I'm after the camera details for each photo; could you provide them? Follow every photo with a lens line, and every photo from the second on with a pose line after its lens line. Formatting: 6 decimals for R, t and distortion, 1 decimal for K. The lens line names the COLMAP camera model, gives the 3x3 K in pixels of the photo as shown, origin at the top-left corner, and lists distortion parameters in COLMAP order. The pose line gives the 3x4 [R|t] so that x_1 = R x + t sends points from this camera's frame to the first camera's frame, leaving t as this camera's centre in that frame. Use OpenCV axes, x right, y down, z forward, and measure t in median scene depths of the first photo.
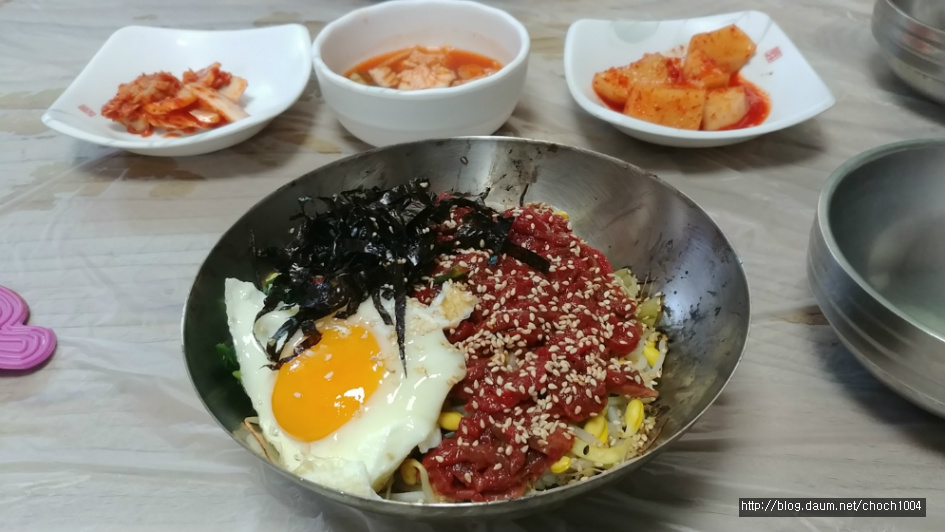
lens RADIAL K [[828.7, 0, 472.3], [0, 828.7, 297.0], [0, 0, 1]] dist [0.134788, -0.426070]
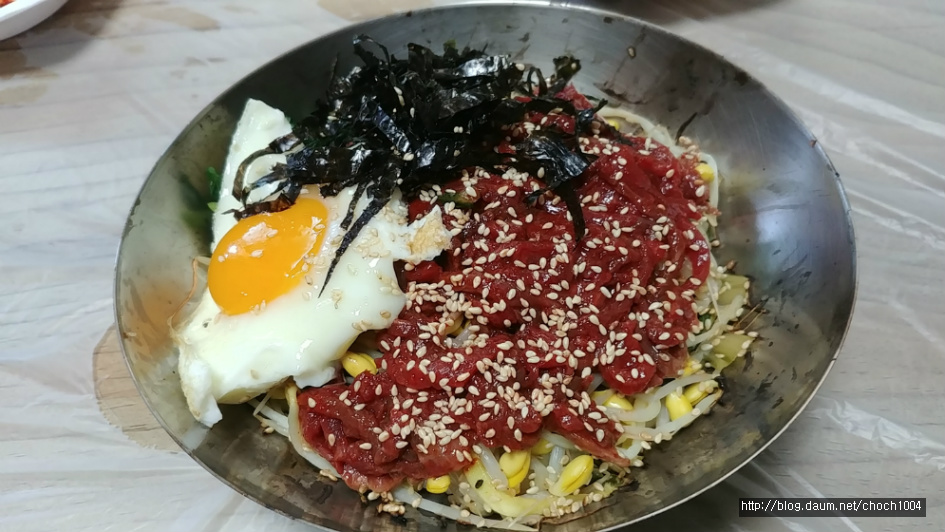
lens RADIAL K [[828.7, 0, 472.3], [0, 828.7, 297.0], [0, 0, 1]] dist [0.134788, -0.426070]
pose [[0.823074, 0.441049, -0.357805, 0.317492], [-0.350530, 0.890204, 0.290973, -0.182444], [0.446853, -0.114071, 0.887305, 0.323437]]
